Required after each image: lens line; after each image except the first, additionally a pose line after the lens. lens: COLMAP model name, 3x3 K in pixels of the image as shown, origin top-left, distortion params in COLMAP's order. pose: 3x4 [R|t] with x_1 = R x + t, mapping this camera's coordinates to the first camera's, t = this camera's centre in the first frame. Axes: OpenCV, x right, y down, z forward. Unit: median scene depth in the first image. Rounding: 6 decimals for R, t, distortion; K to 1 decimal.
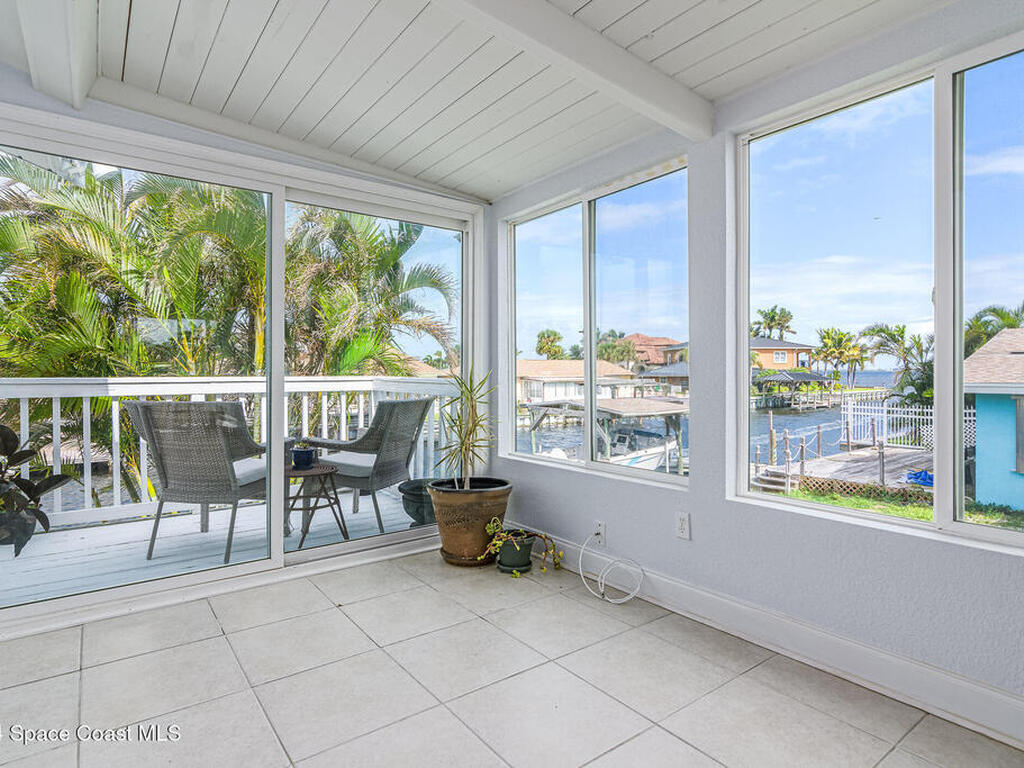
lens RADIAL K [[560.9, 0, 519.0], [0, 560.9, 376.6], [0, 0, 1]] dist [-0.006502, -0.000232]
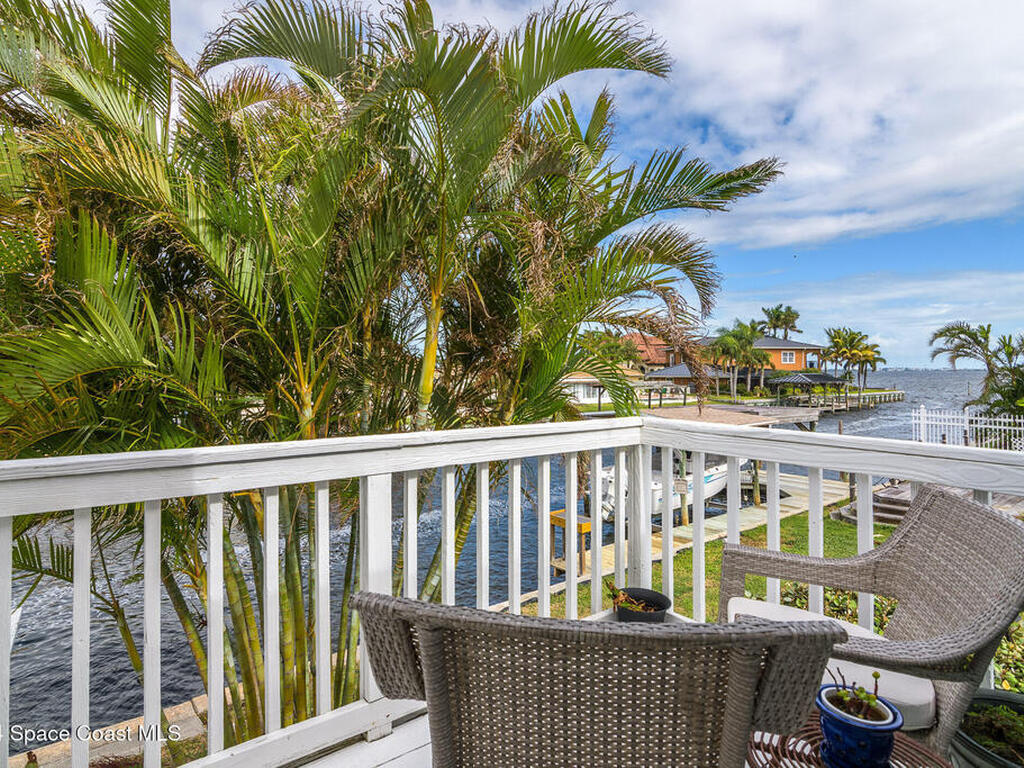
lens RADIAL K [[560.9, 0, 503.8], [0, 560.9, 377.4], [0, 0, 1]] dist [-0.006502, -0.000232]
pose [[0.999946, 0.001740, 0.010263, -0.138386], [-0.001786, 0.999988, 0.004528, -0.014977], [-0.010255, -0.004546, 0.999937, 0.157517]]
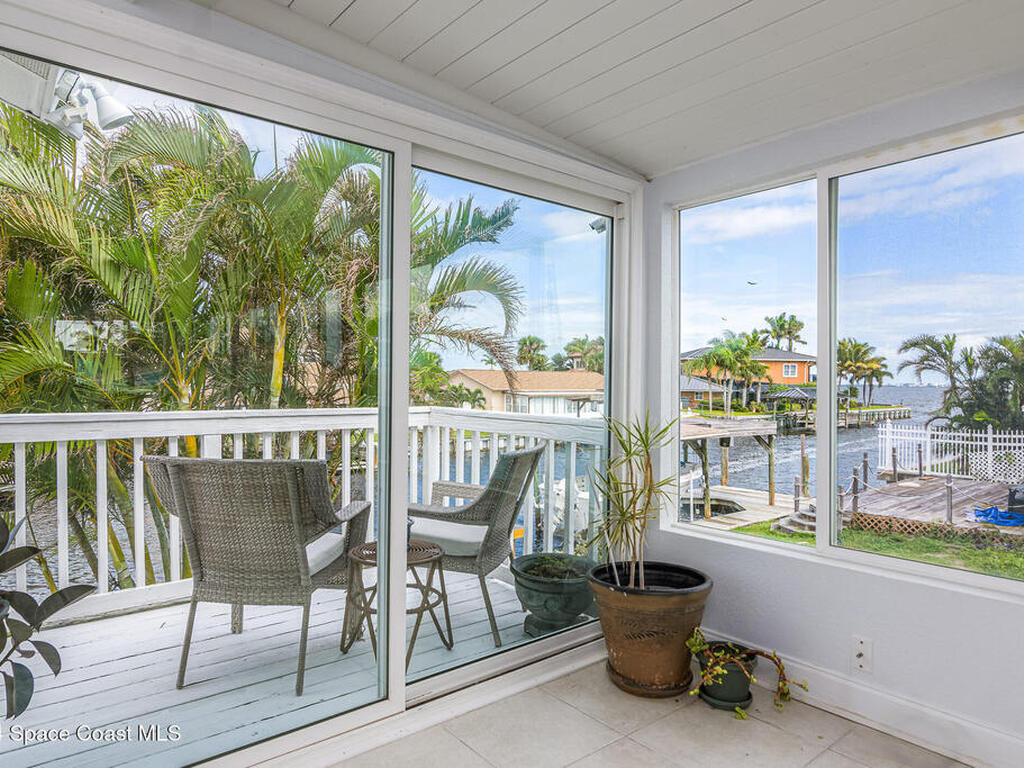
lens RADIAL K [[640.2, 0, 516.8], [0, 640.2, 387.7], [0, 0, 1]] dist [-0.009863, -0.001724]
pose [[0.998772, 0.009719, 0.048570, -0.059606], [-0.009684, 0.999953, -0.000960, -0.008495], [-0.048577, 0.000488, 0.998819, 0.041742]]
